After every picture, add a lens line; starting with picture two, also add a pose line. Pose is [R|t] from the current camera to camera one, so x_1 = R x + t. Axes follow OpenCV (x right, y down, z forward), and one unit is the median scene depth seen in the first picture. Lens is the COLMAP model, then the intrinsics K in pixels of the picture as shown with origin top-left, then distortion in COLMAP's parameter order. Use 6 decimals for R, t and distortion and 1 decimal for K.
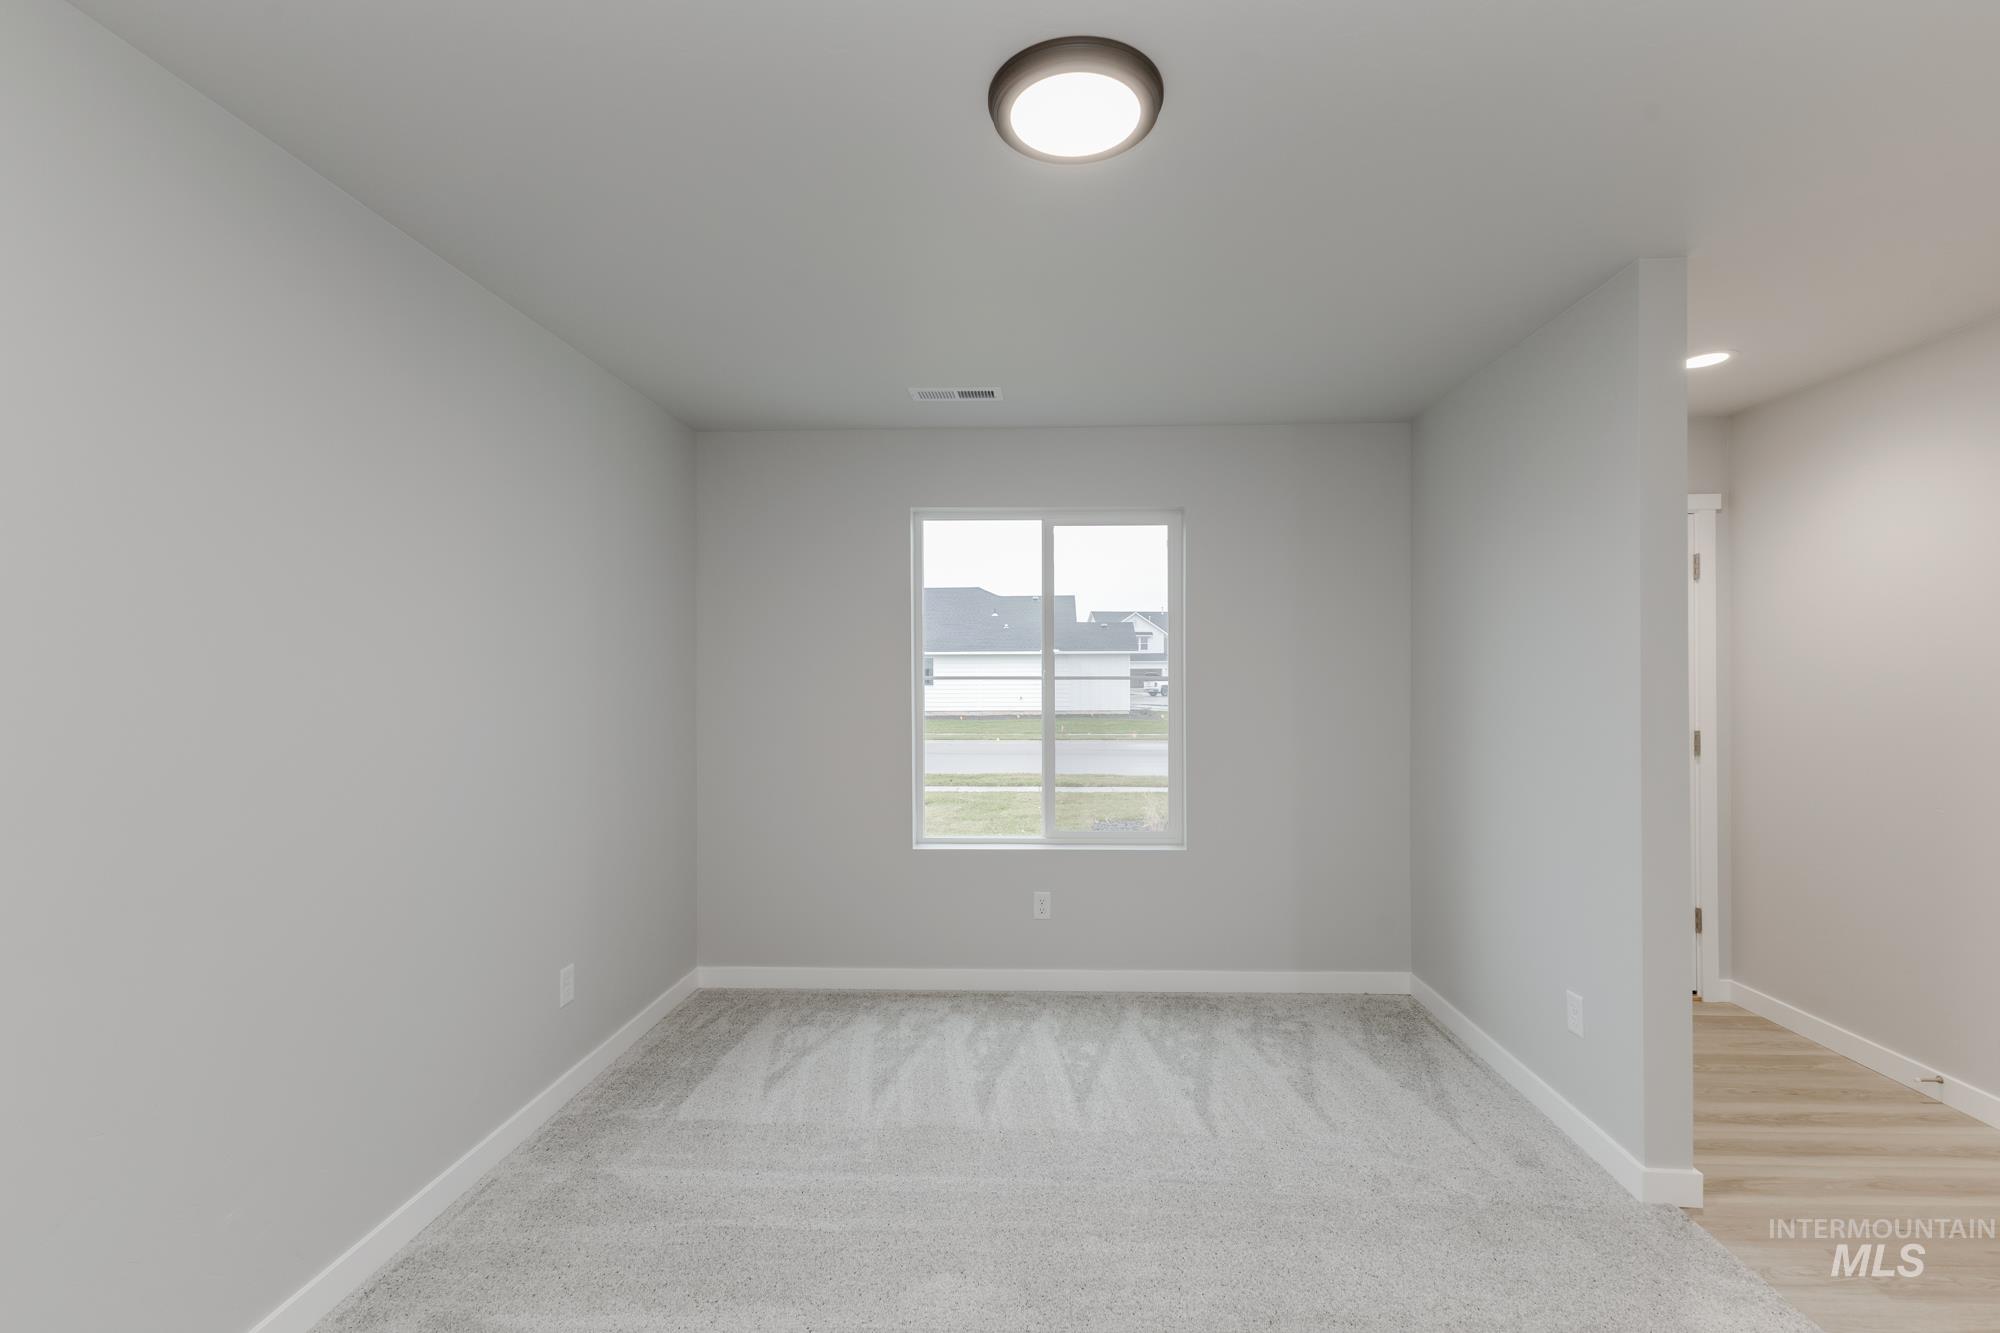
lens RADIAL K [[867.9, 0, 991.3], [0, 867.9, 660.5], [0, 0, 1]] dist [0.007622, -0.000617]
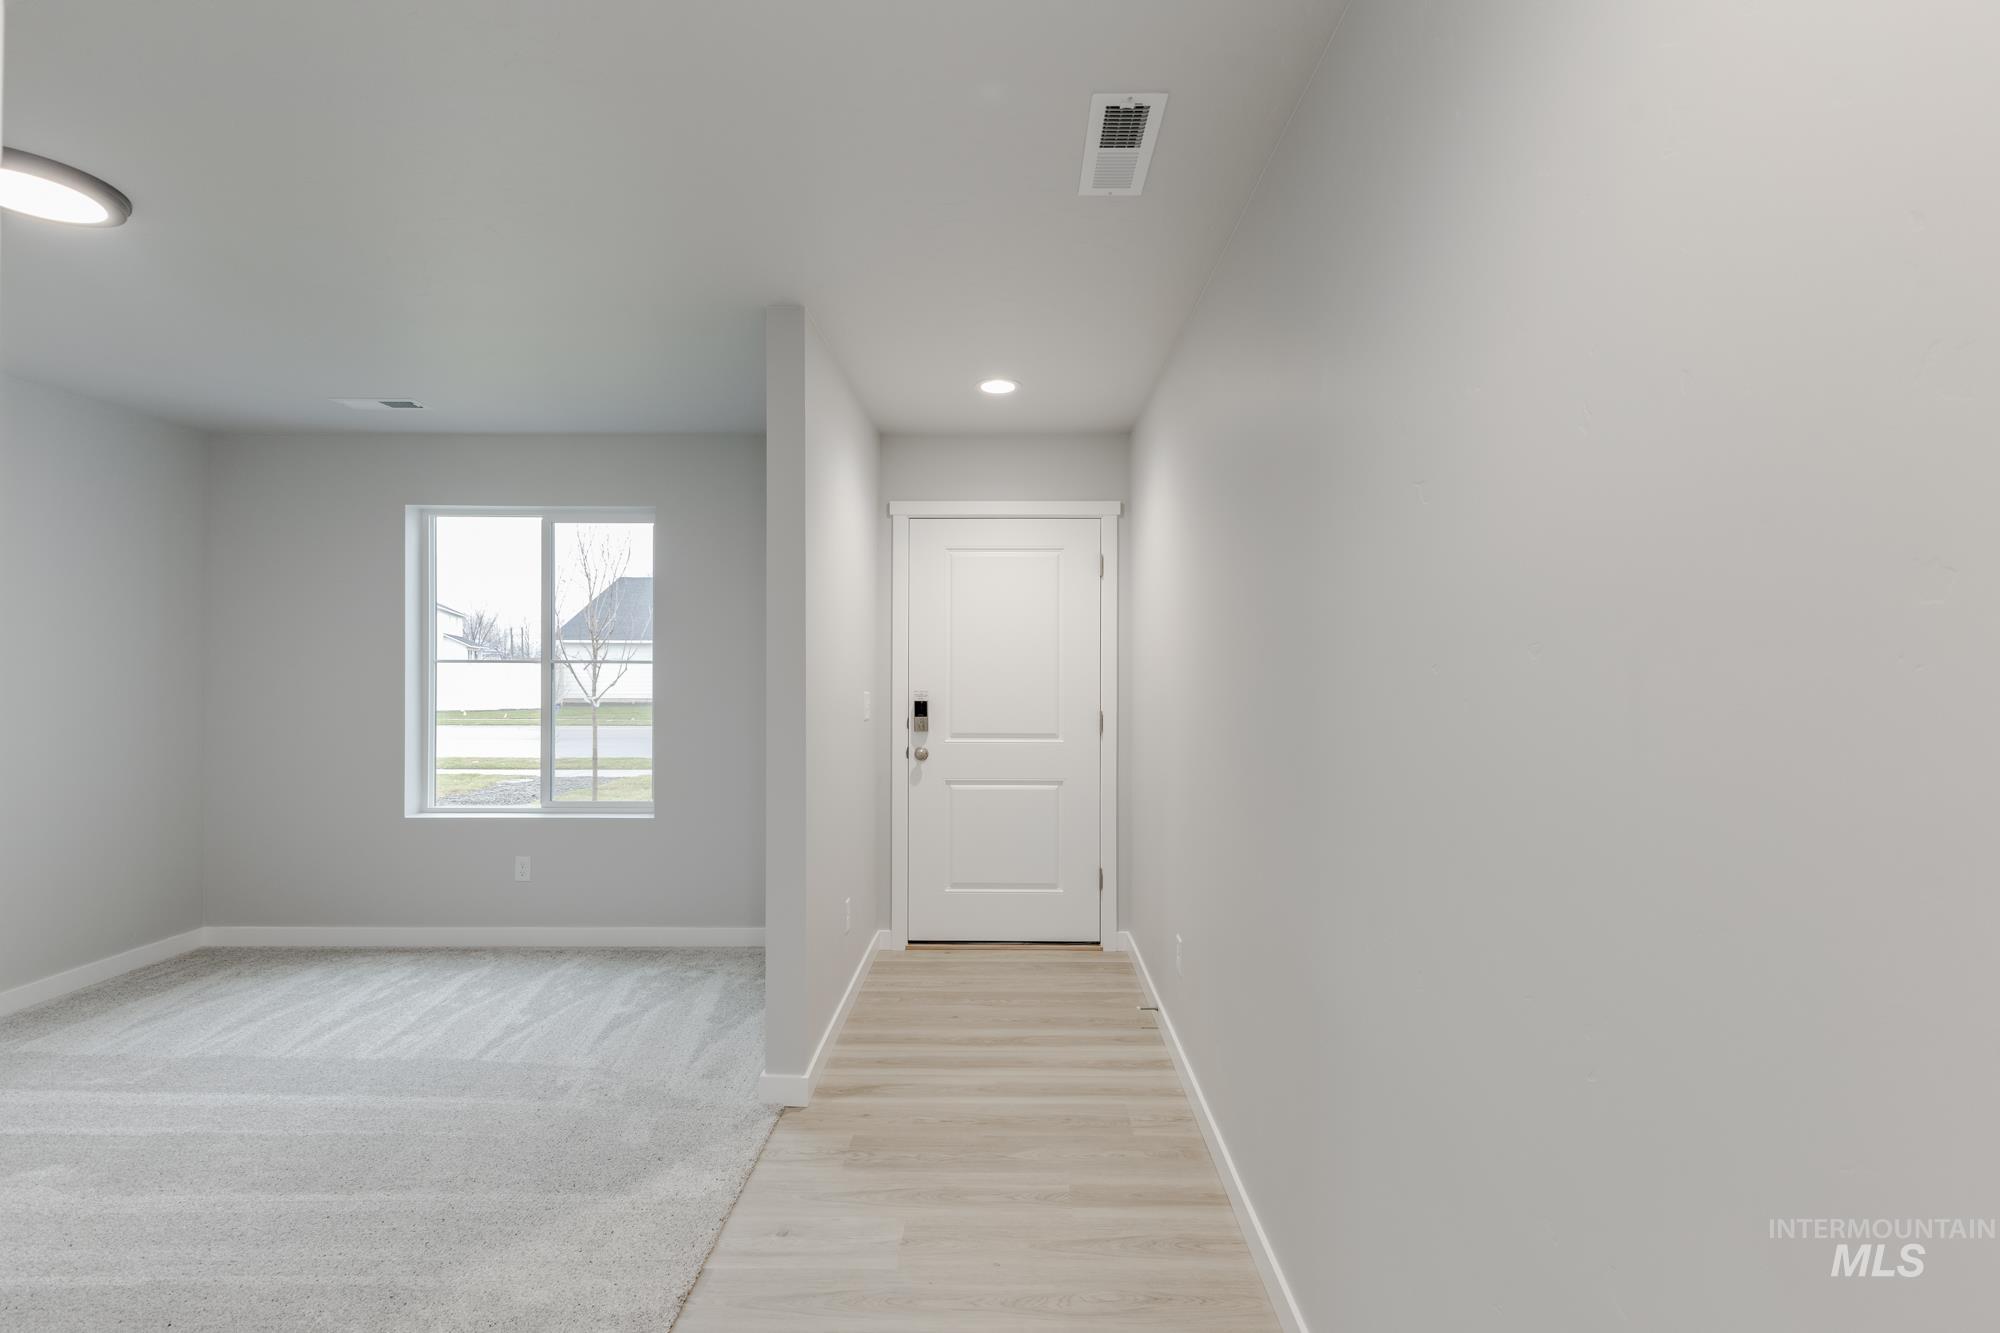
lens RADIAL K [[871.3, 0, 999.9], [0, 871.3, 645.1], [0, 0, 1]] dist [0.020362, -0.009187]
pose [[0.999431, 0.008089, 0.032753, 0.711118], [-0.008106, 0.999967, 0.000391, -0.006883], [-0.032748, -0.000656, 0.999463, -0.144656]]
